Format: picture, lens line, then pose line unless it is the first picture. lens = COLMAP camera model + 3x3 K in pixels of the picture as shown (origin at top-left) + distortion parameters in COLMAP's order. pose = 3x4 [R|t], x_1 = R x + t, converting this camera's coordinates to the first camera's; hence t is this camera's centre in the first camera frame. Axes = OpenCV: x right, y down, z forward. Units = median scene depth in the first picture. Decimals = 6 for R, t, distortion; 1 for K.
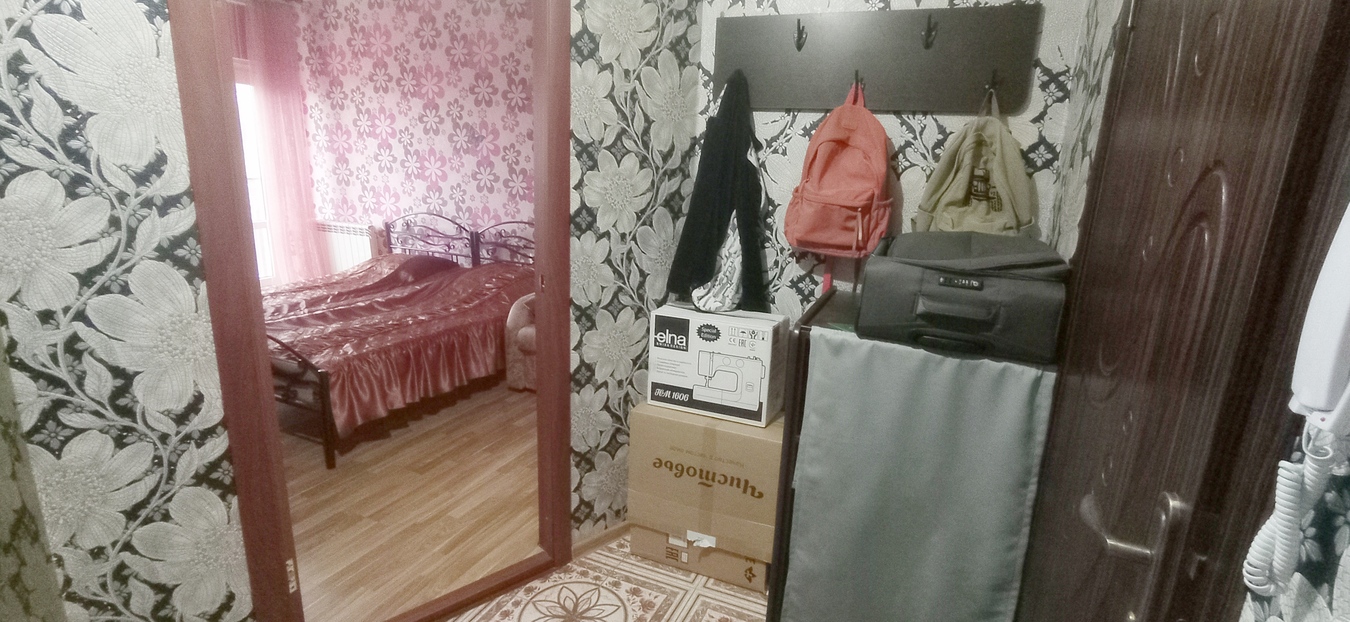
lens RADIAL K [[609.7, 0, 677.6], [0, 609.7, 300.9], [0, 0, 1]] dist [-0.031443, 0.000485]
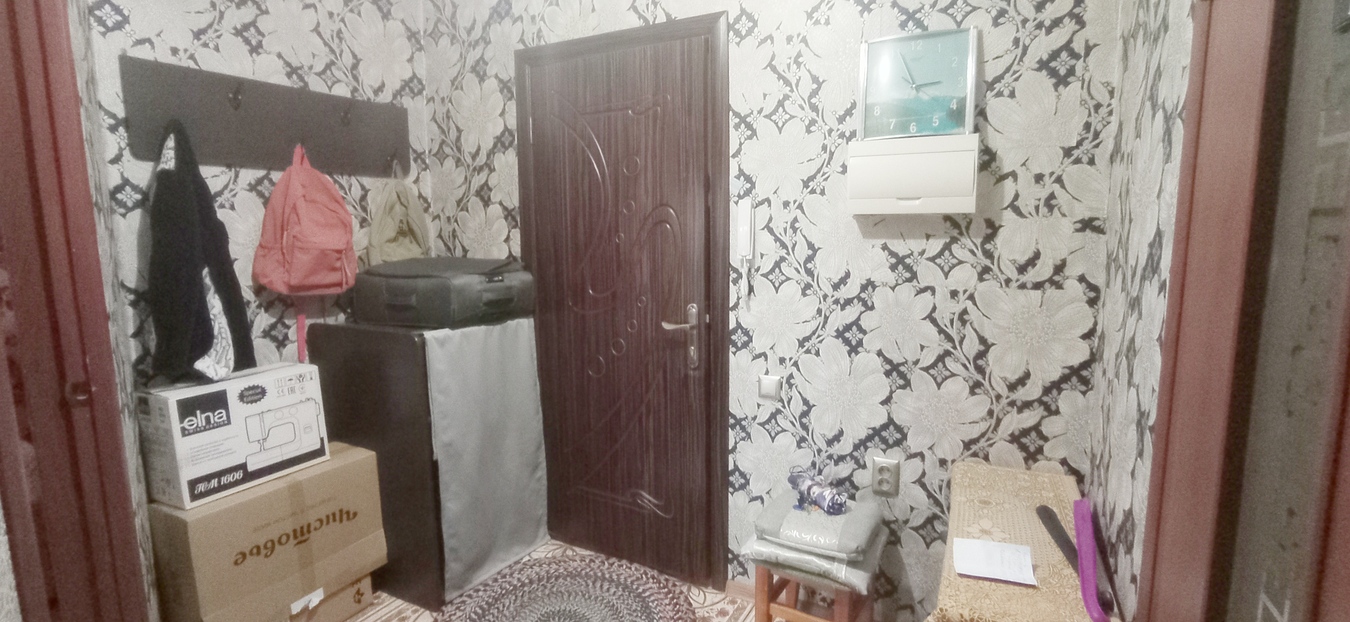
lens RADIAL K [[609.7, 0, 678.3], [0, 609.7, 311.6], [0, 0, 1]] dist [-0.031443, 0.000485]
pose [[0.086542, -0.176108, 0.980559, -0.776070], [0.243090, 0.958235, 0.150644, -0.050006], [-0.966135, 0.225328, 0.125738, 0.210849]]
